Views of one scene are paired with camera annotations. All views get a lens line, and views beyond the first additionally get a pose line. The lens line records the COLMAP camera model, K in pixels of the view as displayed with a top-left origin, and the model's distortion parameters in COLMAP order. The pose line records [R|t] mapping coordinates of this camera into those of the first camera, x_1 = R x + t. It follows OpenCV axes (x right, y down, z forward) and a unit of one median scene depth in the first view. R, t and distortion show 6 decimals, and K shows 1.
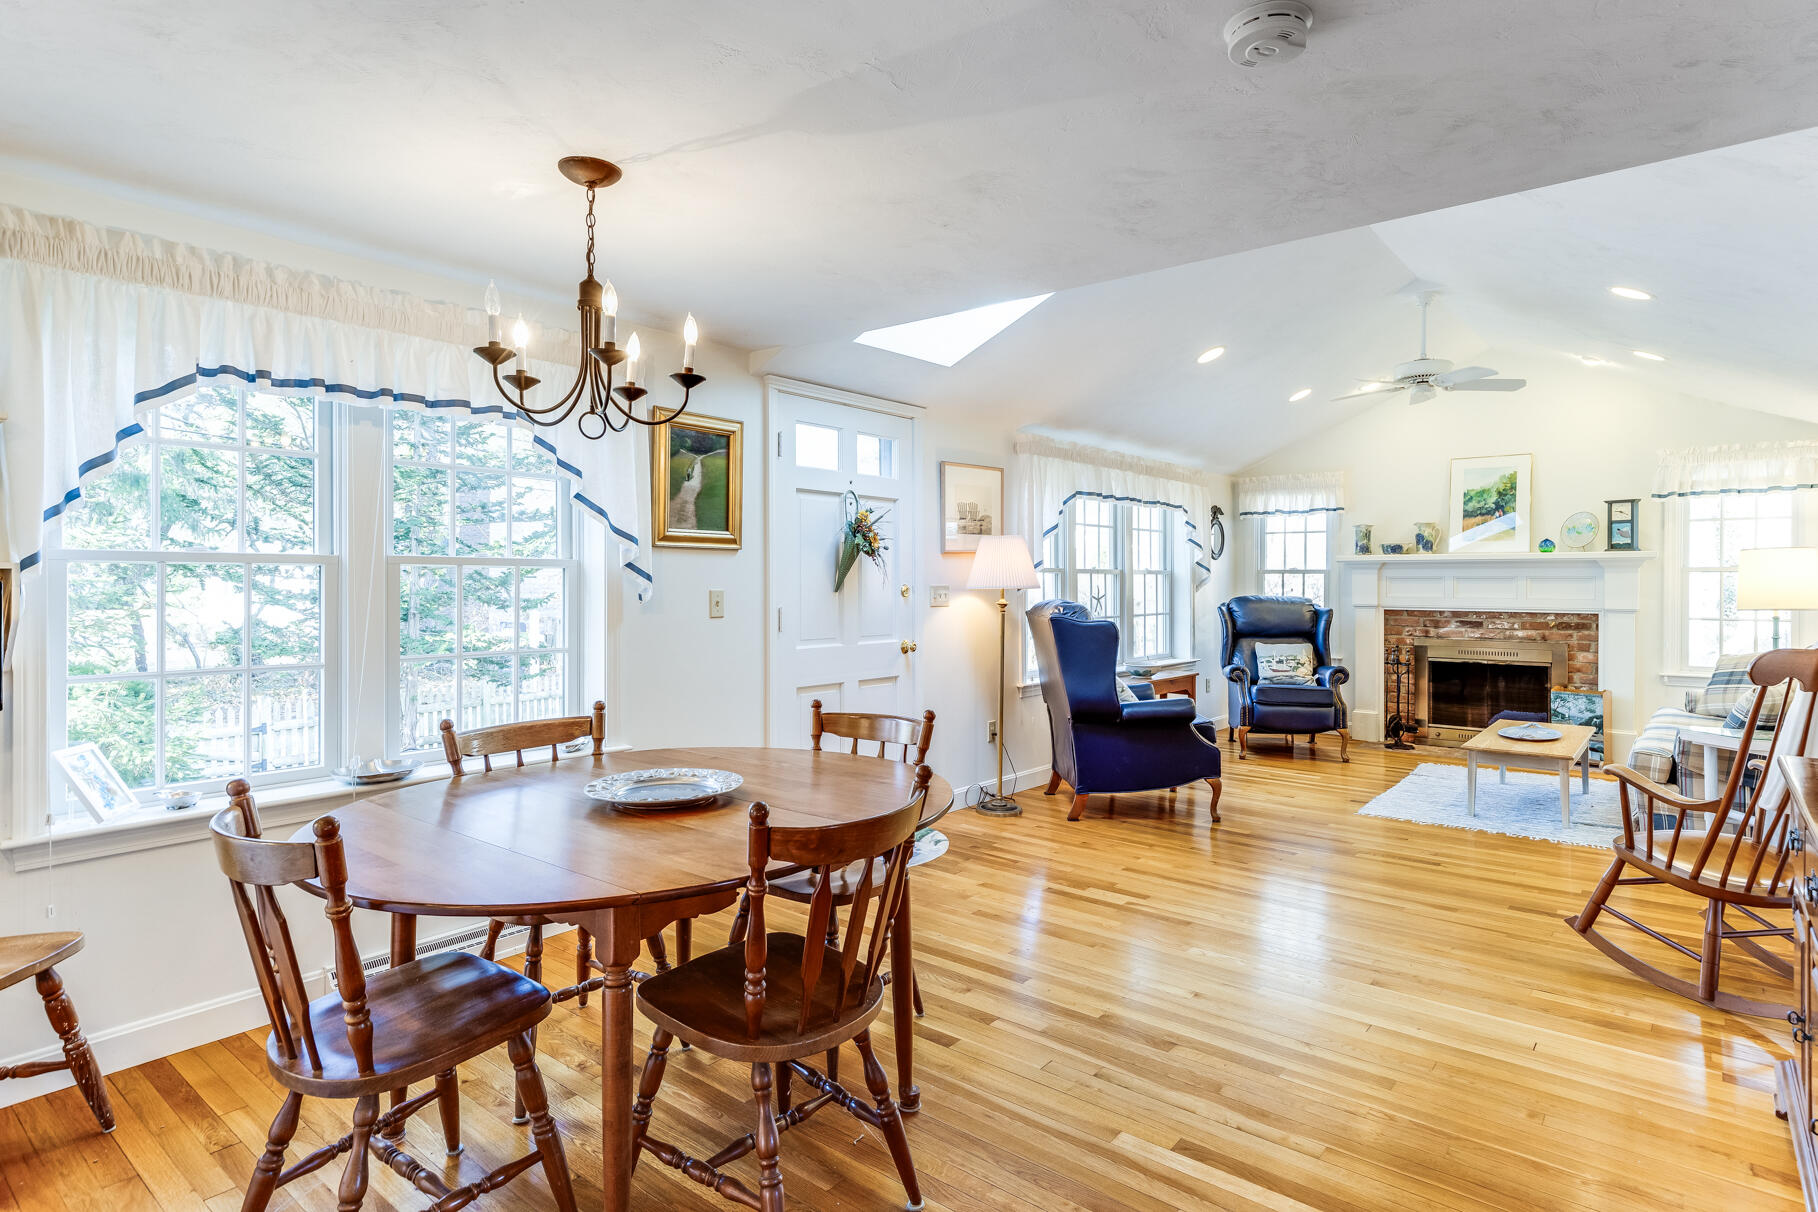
lens RADIAL K [[967.5, 0, 914.0], [0, 967.5, 586.4], [0, 0, 1]] dist [0.000744, 0.000256]
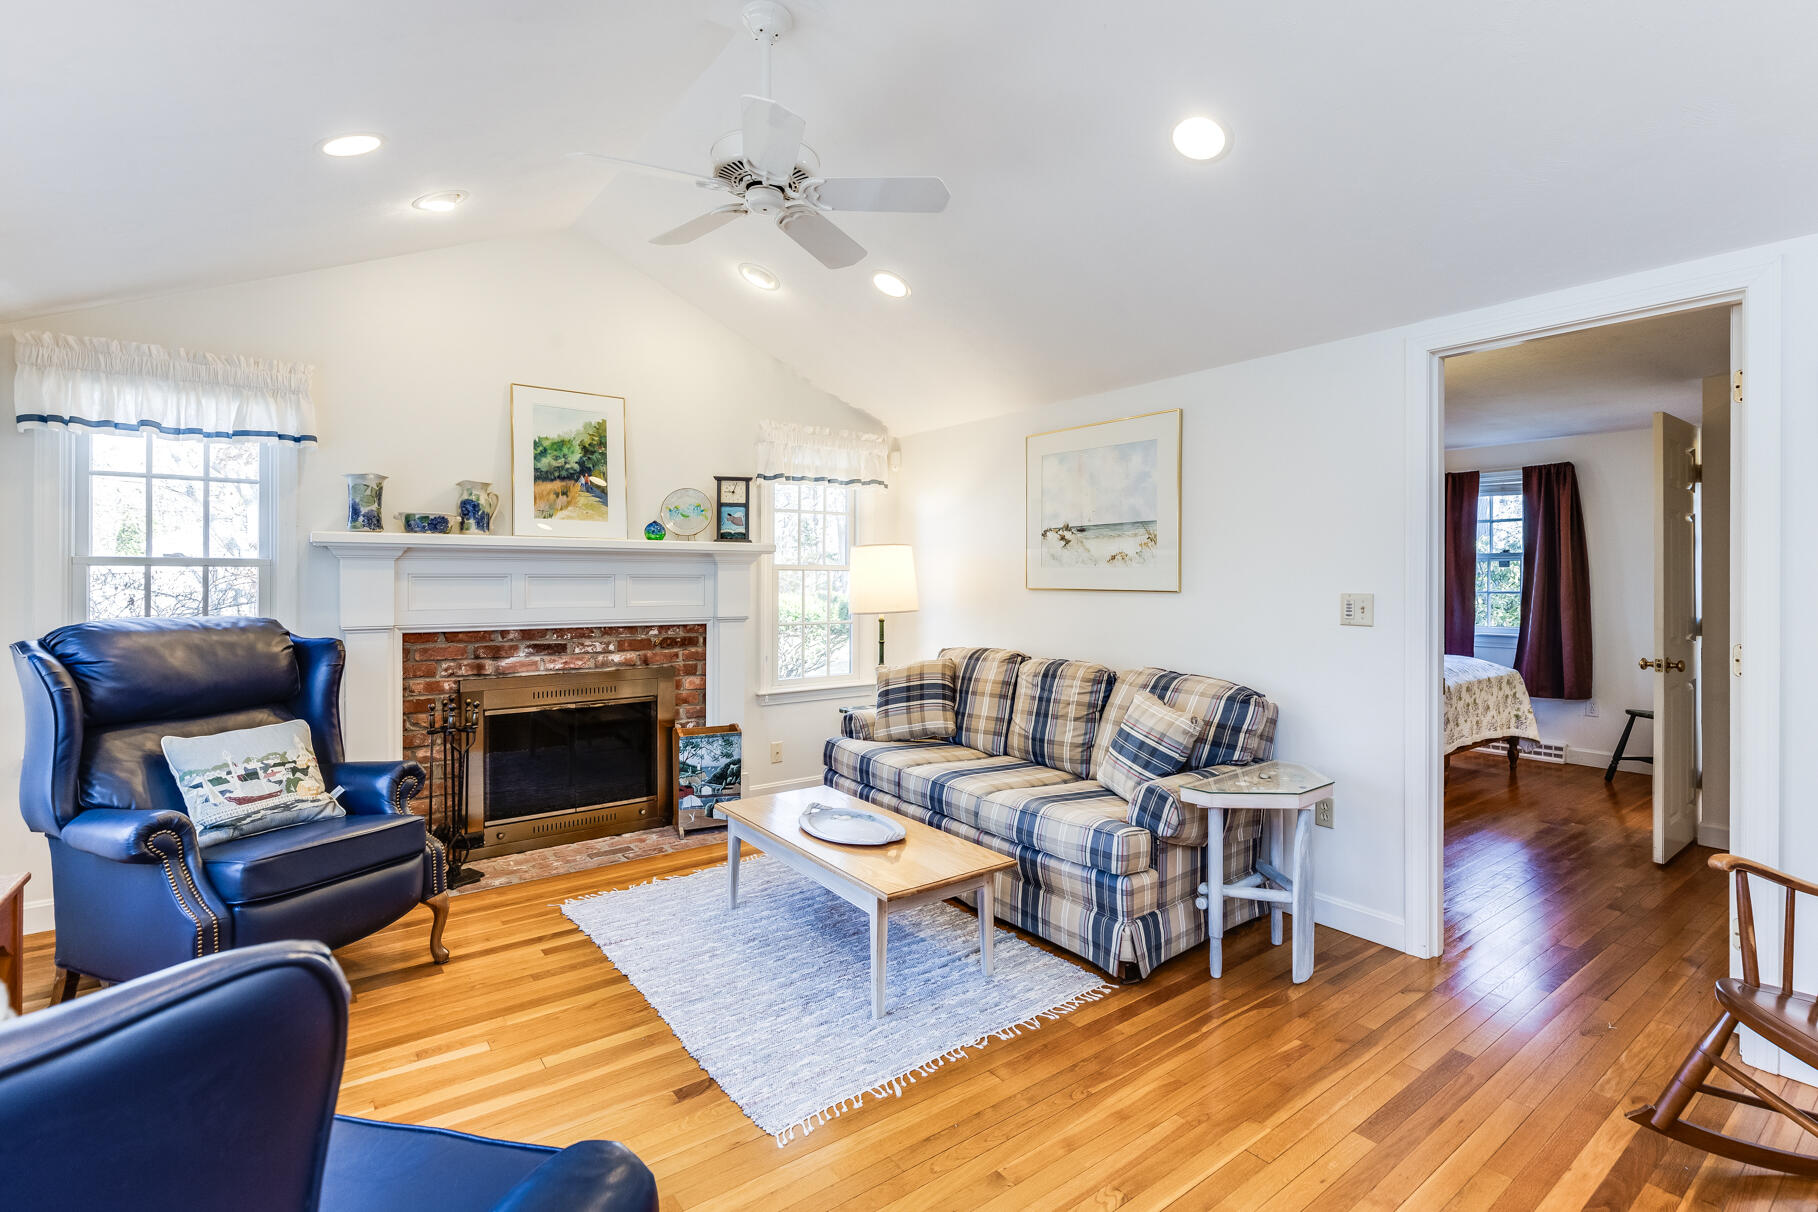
lens RADIAL K [[852.0, 0, 925.5], [0, 852.0, 580.6], [0, 0, 1]] dist [-0.000561, -0.001006]
pose [[0.227300, -0.002568, 0.973821, 0.088938], [0.005499, 0.999984, 0.001354, -0.005400], [-0.973809, 0.005048, 0.227311, 0.646875]]
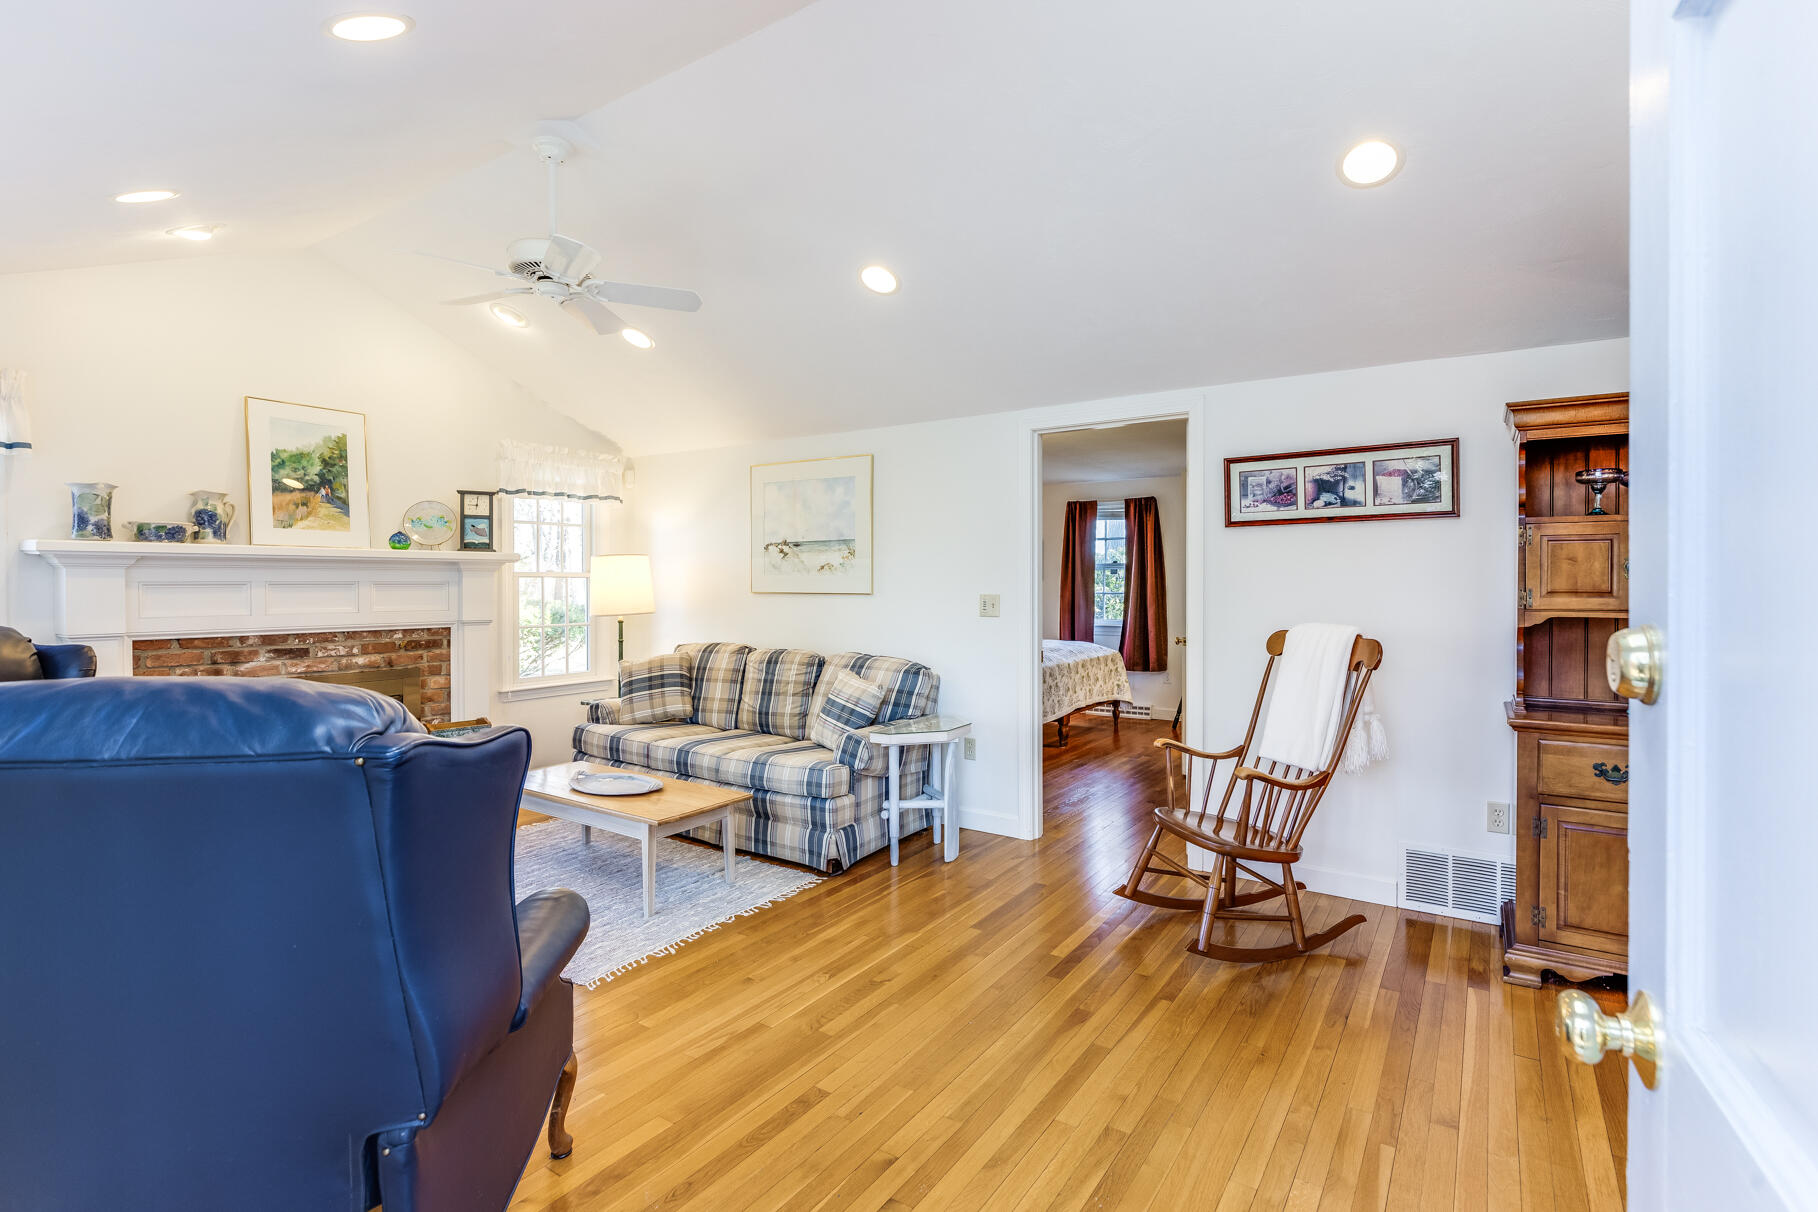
lens RADIAL K [[862.2, 0, 926.1], [0, 862.2, 592.7], [0, 0, 1]] dist [-0.001597, -0.000601]
pose [[-0.106765, -0.011993, 0.994212, -0.058509], [0.008328, 0.999881, 0.012956, -0.006694], [-0.994249, 0.009663, -0.106652, 0.644651]]
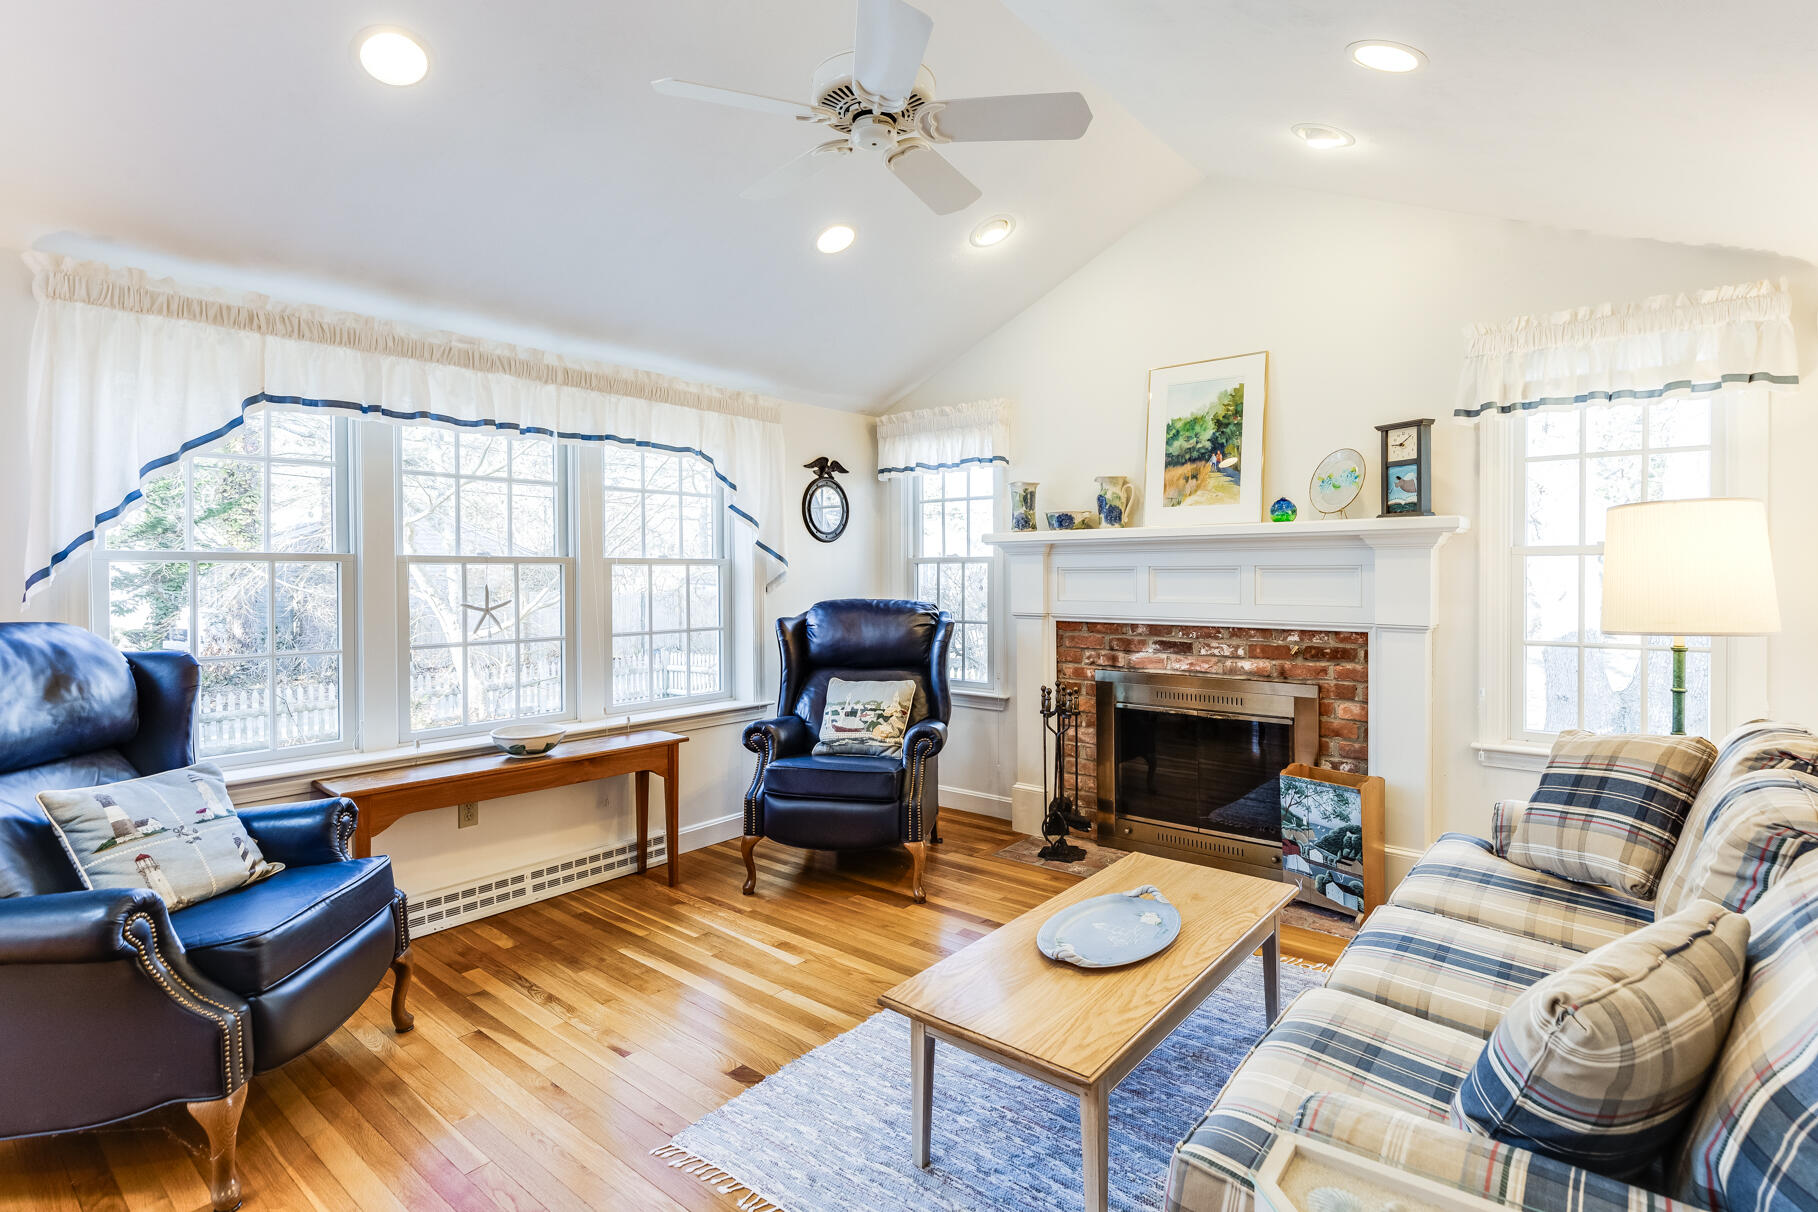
lens RADIAL K [[887.1, 0, 936.6], [0, 887.1, 581.0], [0, 0, 1]] dist [0.000361, -0.001179]
pose [[0.999872, -0.004519, 0.015369, 0.432121], [0.004479, 0.999987, 0.002592, -0.003296], [-0.015380, -0.002523, 0.999879, 0.474437]]
